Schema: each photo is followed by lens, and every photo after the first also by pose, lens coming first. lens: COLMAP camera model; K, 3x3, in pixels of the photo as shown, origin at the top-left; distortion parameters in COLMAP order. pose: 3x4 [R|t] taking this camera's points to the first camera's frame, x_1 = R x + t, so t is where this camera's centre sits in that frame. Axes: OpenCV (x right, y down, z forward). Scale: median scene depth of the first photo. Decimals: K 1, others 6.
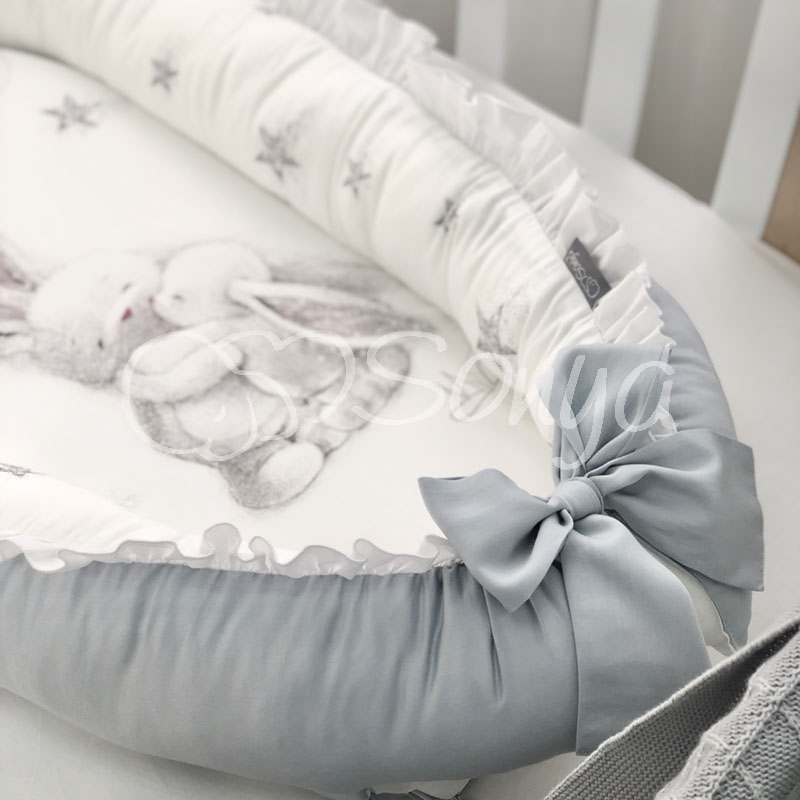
lens RADIAL K [[1575.4, 0, 394.2], [0, 1575.4, 426.2], [0, 0, 1]] dist [0.069094, 0.000000]
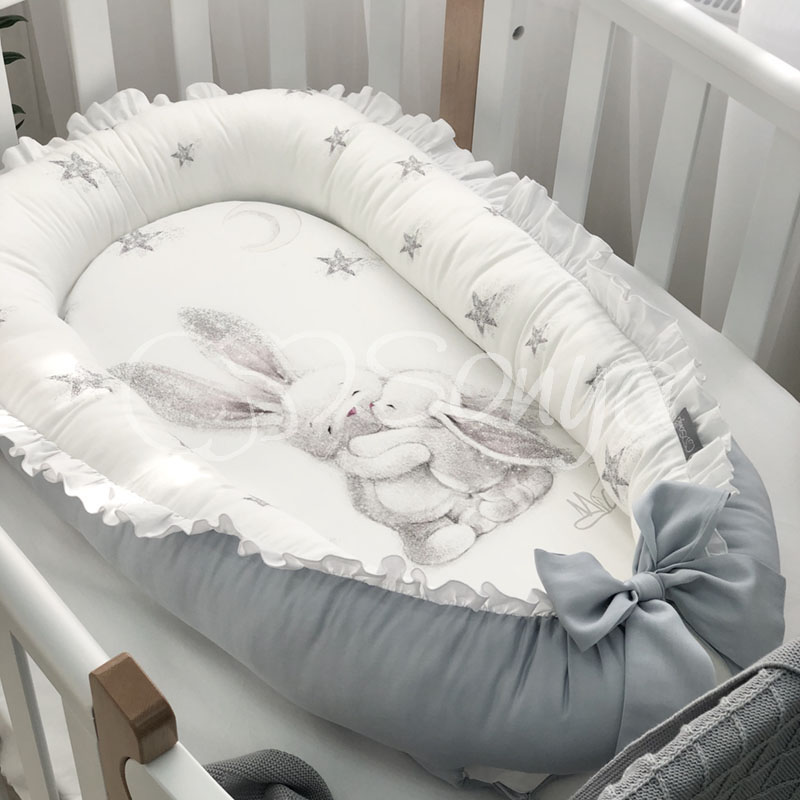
lens RADIAL K [[1575.4, 0, 399.7], [0, 1575.4, 403.4], [0, 0, 1]] dist [0.069094, 0.000000]
pose [[0.978064, 0.163305, -0.129318, 0.050606], [-0.177351, 0.978450, -0.105750, 0.065784], [0.109261, 0.126365, 0.985948, -0.379238]]
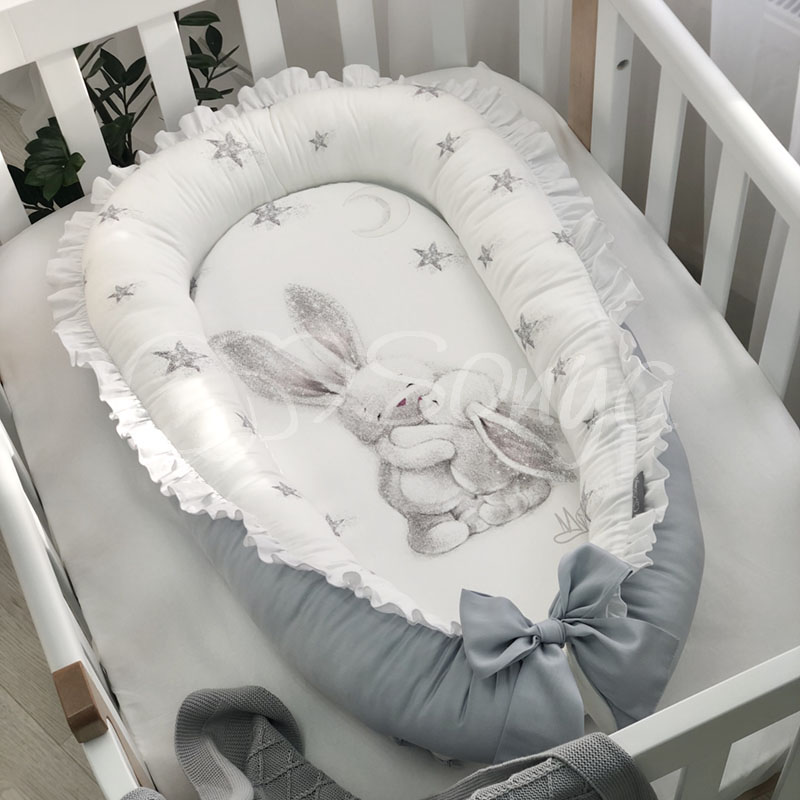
lens RADIAL K [[1575.4, 0, 407.0], [0, 1575.4, 354.1], [0, 0, 1]] dist [0.069094, 0.000000]
pose [[0.890203, 0.331114, -0.312894, 0.369507], [-0.310523, 0.943576, 0.115066, -0.346489], [0.333339, -0.005271, 0.942792, -0.601430]]
